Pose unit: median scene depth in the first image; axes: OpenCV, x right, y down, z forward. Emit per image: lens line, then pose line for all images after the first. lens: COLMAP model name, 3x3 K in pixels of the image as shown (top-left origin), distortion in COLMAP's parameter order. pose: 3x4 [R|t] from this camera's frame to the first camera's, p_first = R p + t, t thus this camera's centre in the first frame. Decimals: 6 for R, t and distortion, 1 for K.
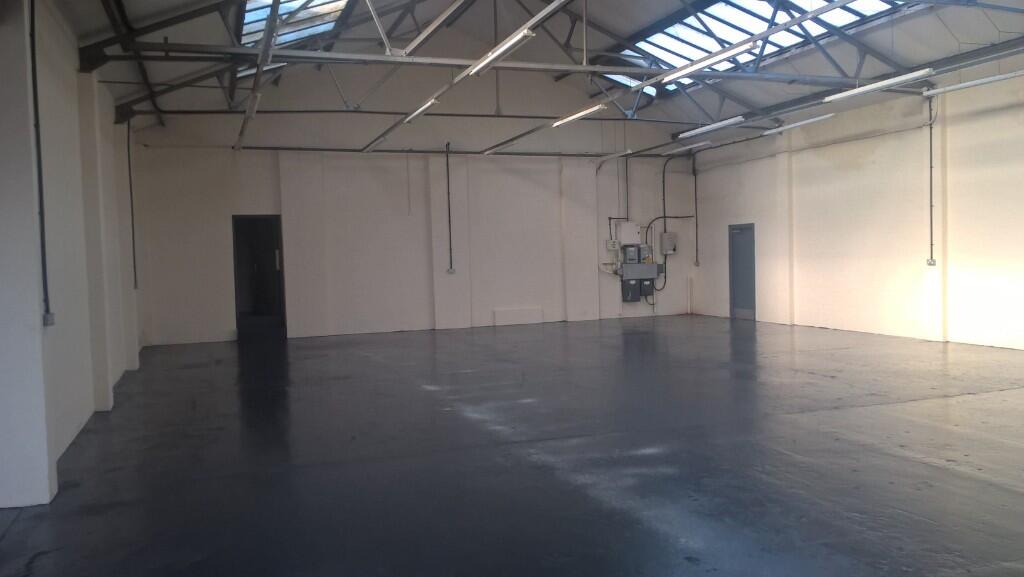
lens RADIAL K [[835.6, 0, 512.0], [0, 835.6, 288.5], [0, 0, 1]] dist [0.105743, -0.146467]
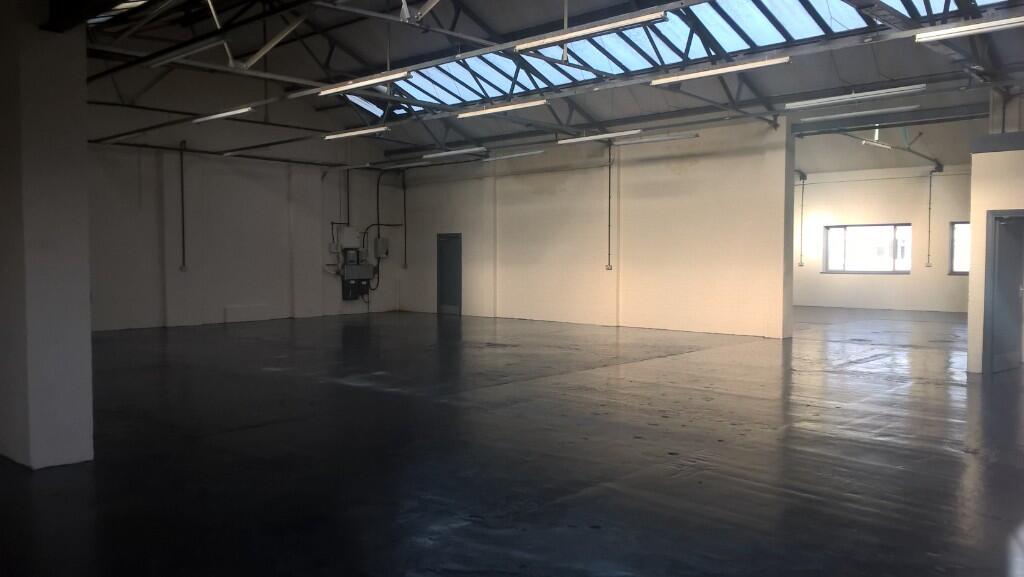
lens RADIAL K [[835.6, 0, 512.0], [0, 835.6, 288.5], [0, 0, 1]] dist [0.105743, -0.146467]
pose [[0.889166, 0.007233, 0.457528, -0.183666], [-0.003111, 0.999948, -0.009762, 0.011704], [-0.457575, 0.007257, 0.889142, -0.080503]]
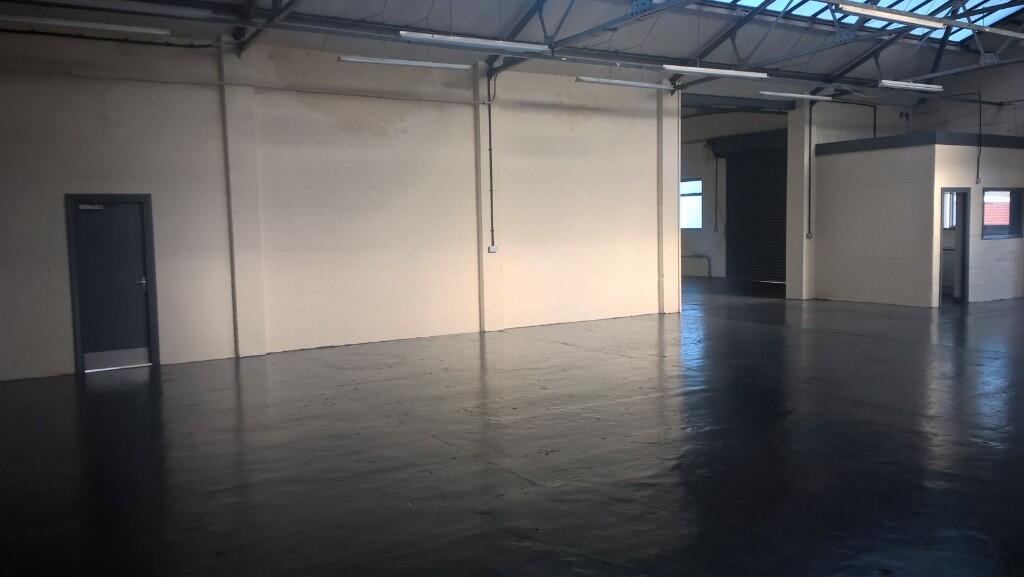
lens RADIAL K [[835.6, 0, 512.0], [0, 835.6, 288.5], [0, 0, 1]] dist [0.105743, -0.146467]
pose [[-0.230650, -0.041290, 0.972160, -0.313096], [0.071785, 0.995655, 0.059319, -0.030490], [-0.970385, 0.083468, -0.226683, 0.875417]]
